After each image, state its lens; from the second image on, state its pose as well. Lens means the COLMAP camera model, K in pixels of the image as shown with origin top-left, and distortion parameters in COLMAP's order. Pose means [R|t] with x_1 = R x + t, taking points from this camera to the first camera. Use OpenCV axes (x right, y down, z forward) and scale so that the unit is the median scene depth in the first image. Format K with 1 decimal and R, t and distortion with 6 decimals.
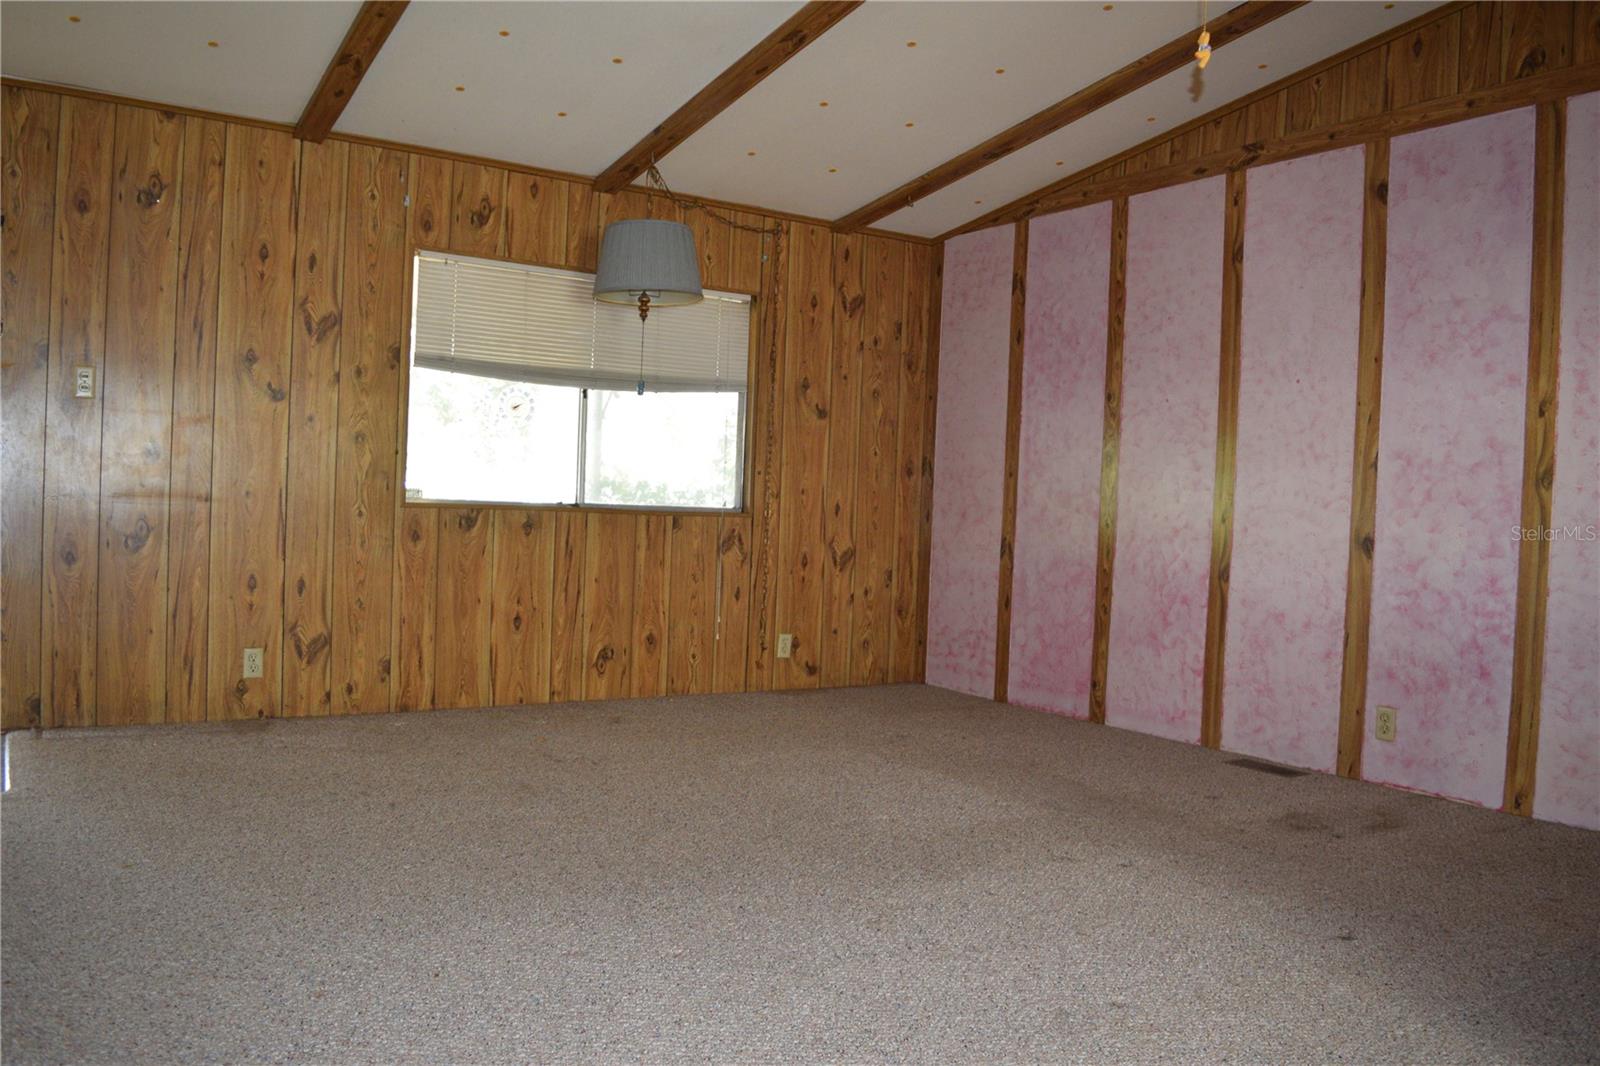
lens RADIAL K [[1248.3, 0, 801.4], [0, 1248.3, 535.7], [0, 0, 1]] dist [-0.096259, 0.023058]
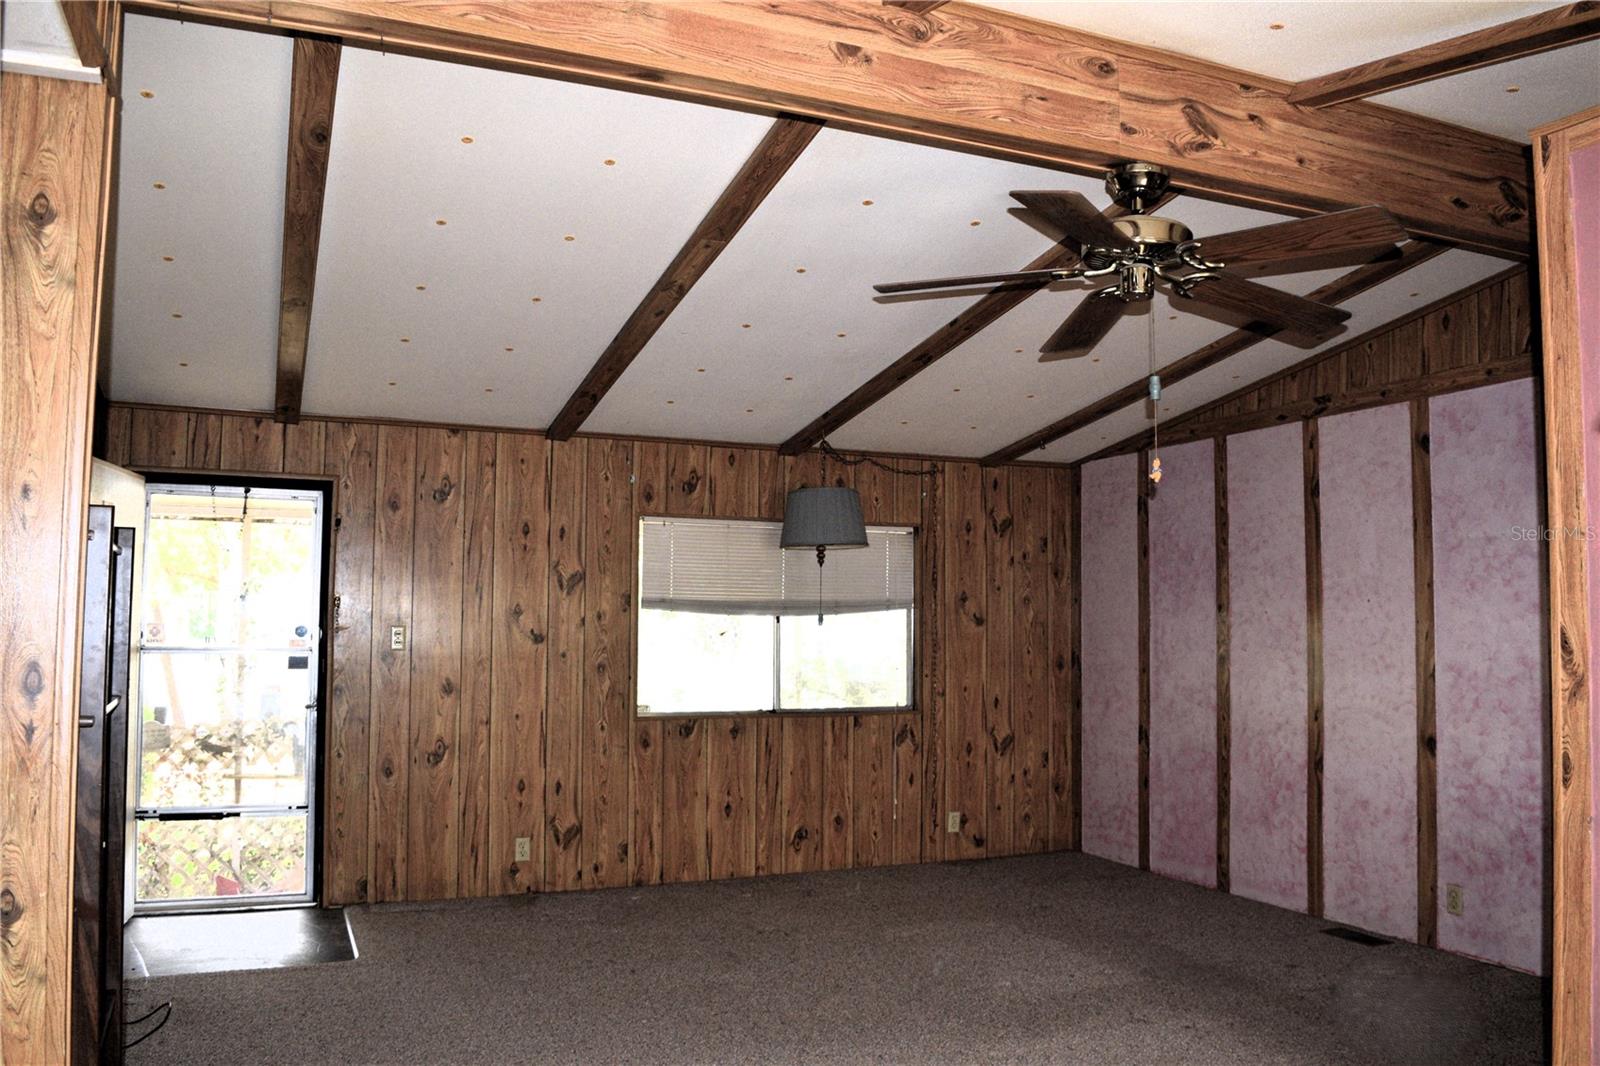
lens RADIAL K [[1248.3, 0, 801.8], [0, 1248.3, 537.8], [0, 0, 1]] dist [-0.096259, 0.023058]
pose [[0.984016, -0.044770, -0.172358, 0.074421], [0.027720, 0.994593, -0.100086, -0.081881], [0.175907, 0.093708, 0.979936, -0.239446]]
